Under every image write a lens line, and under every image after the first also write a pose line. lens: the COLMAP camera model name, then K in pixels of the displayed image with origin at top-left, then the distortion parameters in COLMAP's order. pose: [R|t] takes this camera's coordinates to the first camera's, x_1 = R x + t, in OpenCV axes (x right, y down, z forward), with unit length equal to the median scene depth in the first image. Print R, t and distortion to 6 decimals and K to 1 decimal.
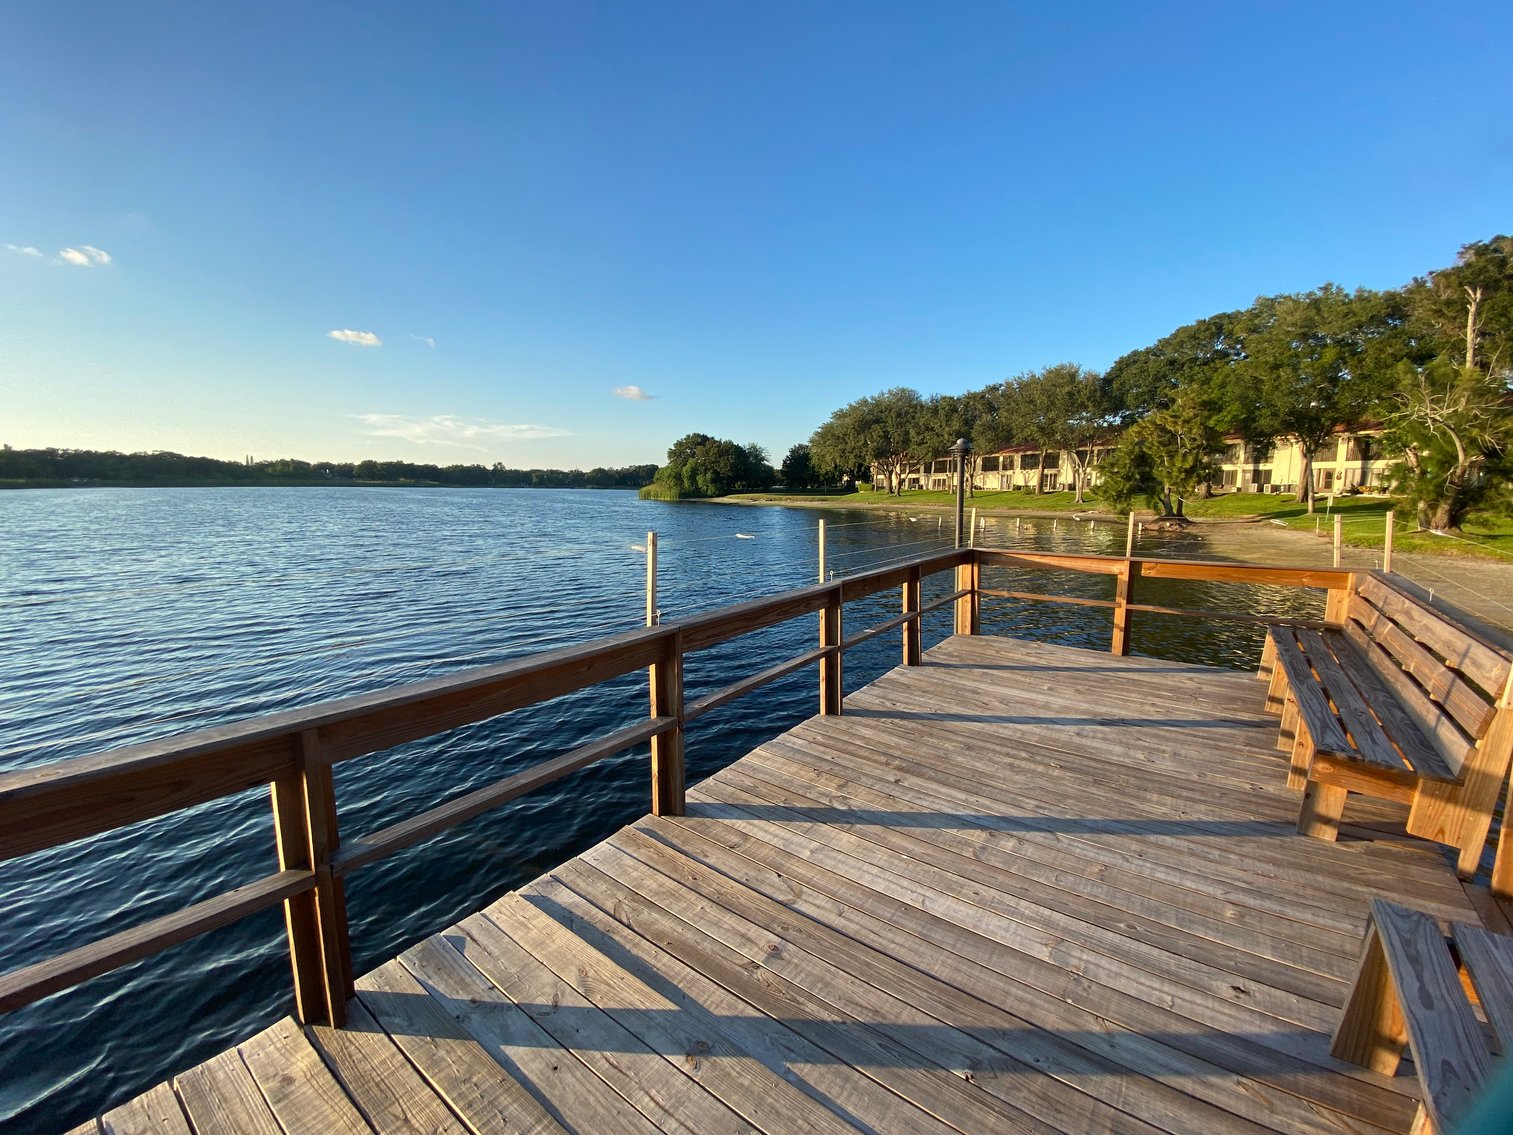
lens RADIAL K [[608.1, 0, 753.3], [0, 608.1, 562.6], [0, 0, 1]] dist [0.025371, -0.024385]
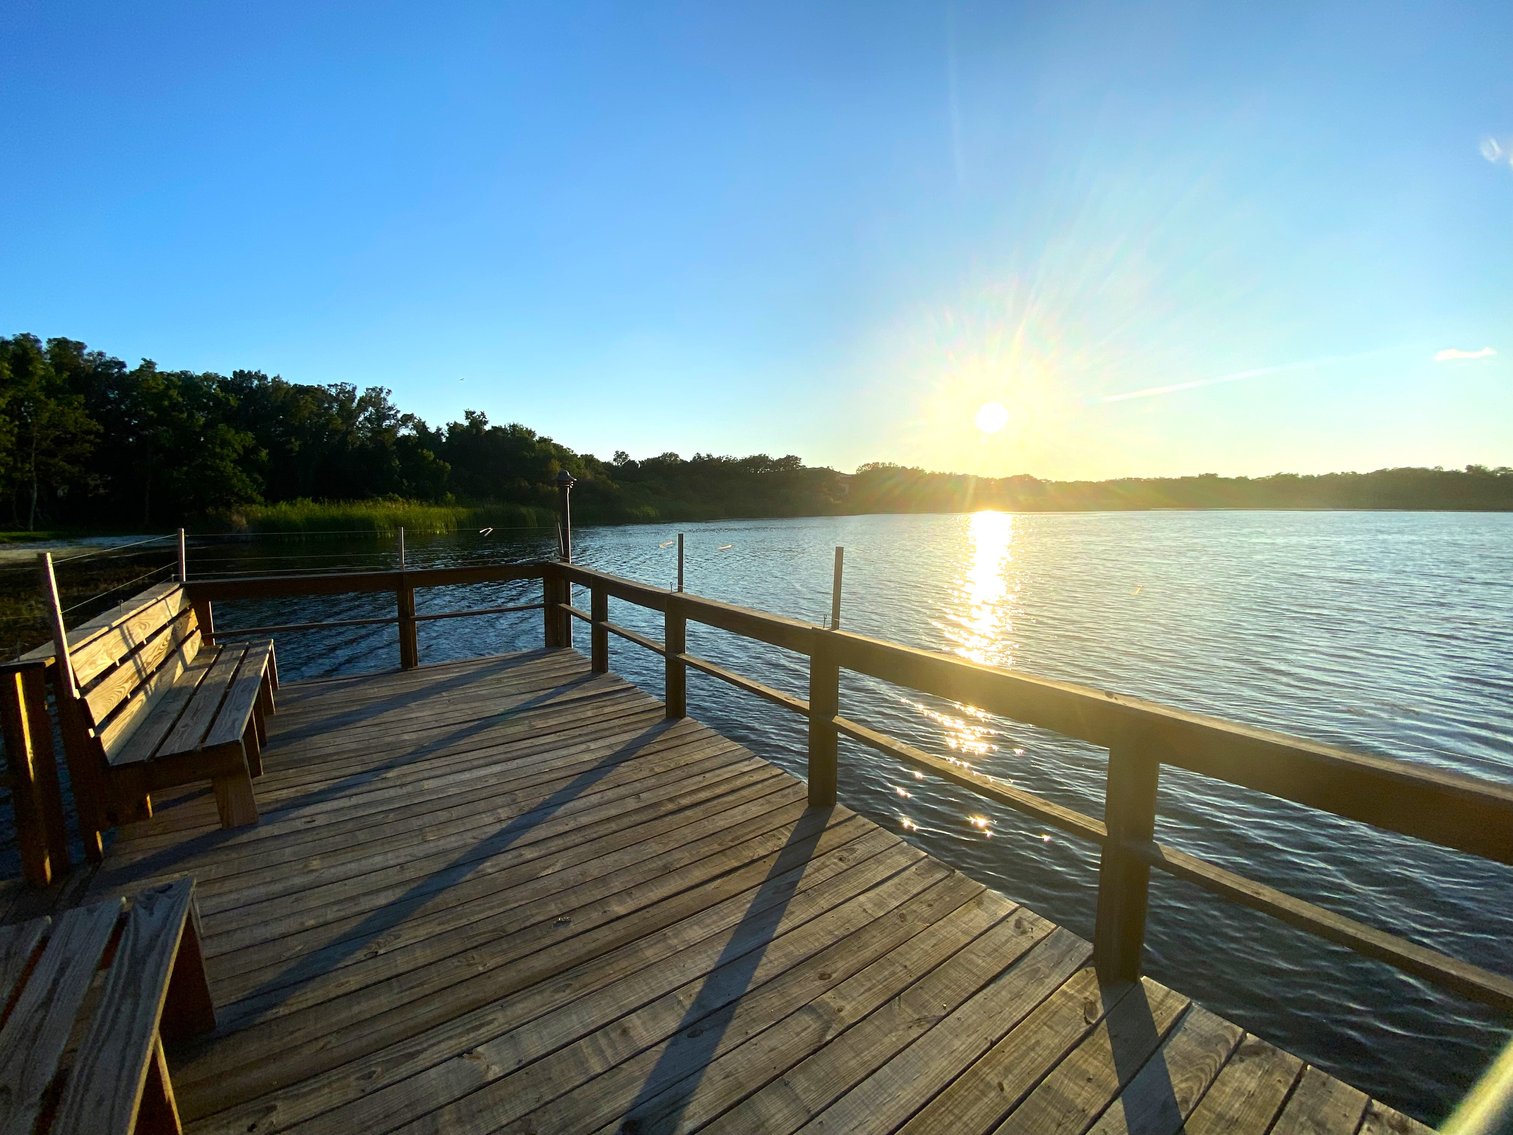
lens RADIAL K [[608.1, 0, 753.3], [0, 608.1, 562.6], [0, 0, 1]] dist [0.025371, -0.024385]
pose [[-0.332735, 0.075836, -0.939966, 0.937032], [-0.092862, 0.989282, 0.112686, -0.135862], [0.938437, 0.124782, -0.322126, 1.248499]]
